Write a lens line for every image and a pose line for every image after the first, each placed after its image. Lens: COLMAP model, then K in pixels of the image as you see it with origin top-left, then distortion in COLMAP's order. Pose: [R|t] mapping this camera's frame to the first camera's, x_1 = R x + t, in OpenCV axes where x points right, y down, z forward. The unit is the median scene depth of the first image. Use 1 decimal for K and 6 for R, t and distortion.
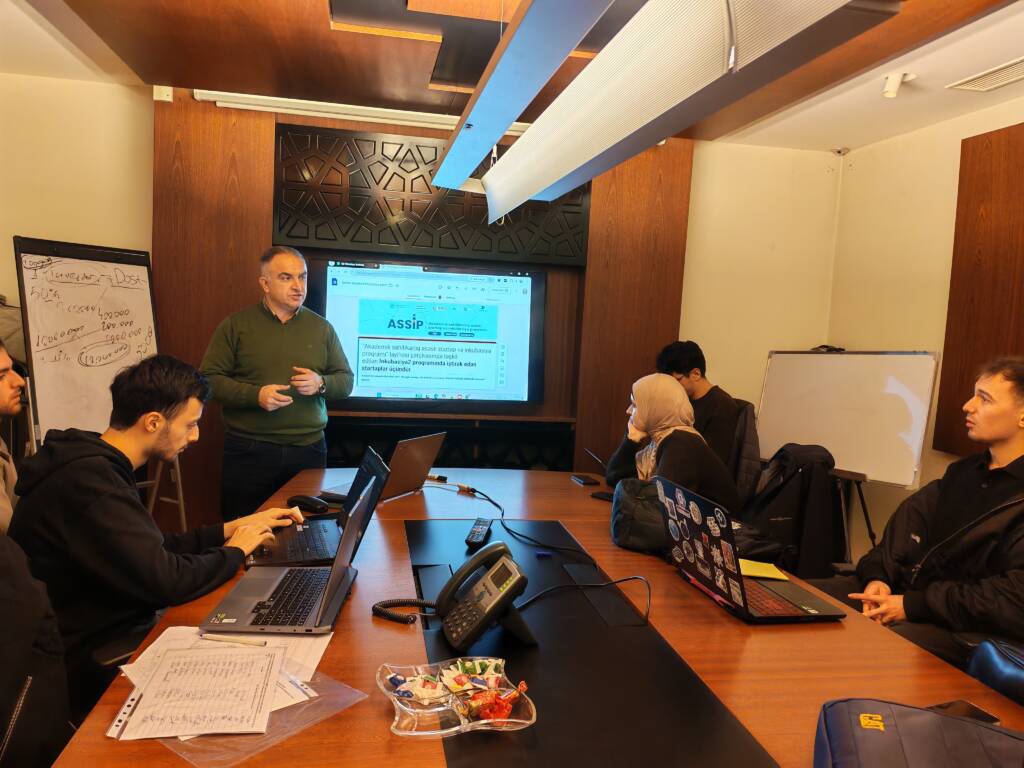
lens RADIAL K [[932.4, 0, 512.0], [0, 932.4, 384.0], [0, 0, 1]] dist [0.082725, -0.183147]
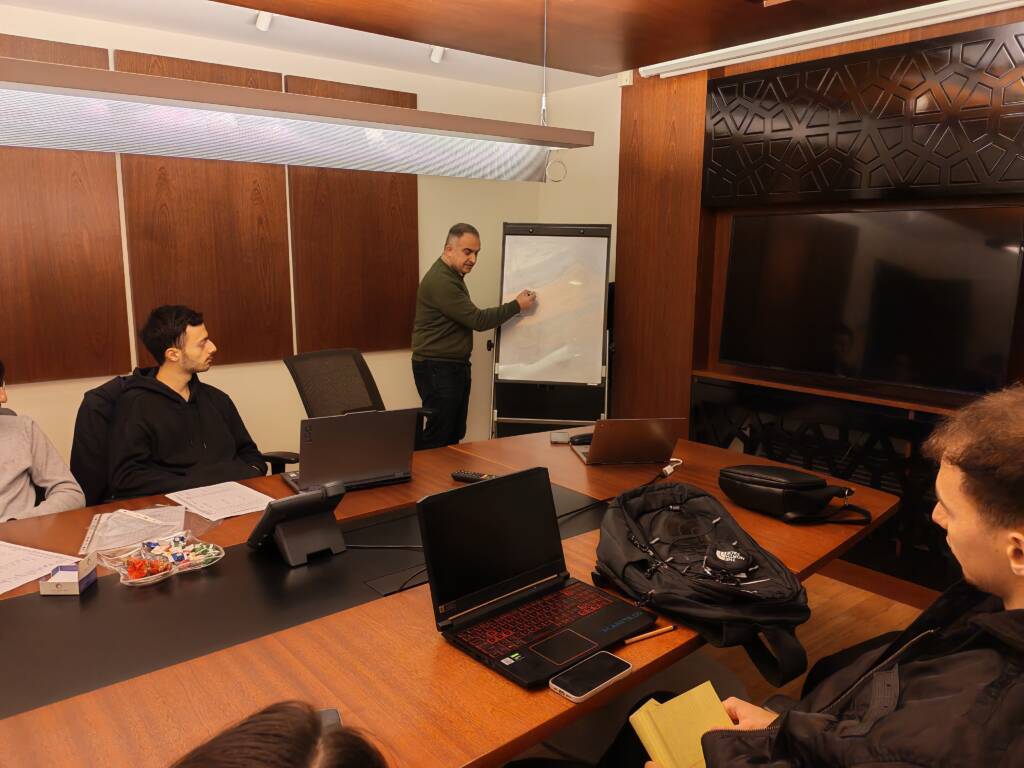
lens RADIAL K [[786.5, 0, 512.0], [0, 786.5, 384.0], [0, 0, 1]] dist [0.039374, -0.011447]
pose [[0.438949, 0.103227, -0.892562, 0.411925], [-0.047839, 0.994655, 0.091508, -0.026905], [0.897237, 0.002531, 0.441541, 0.433818]]
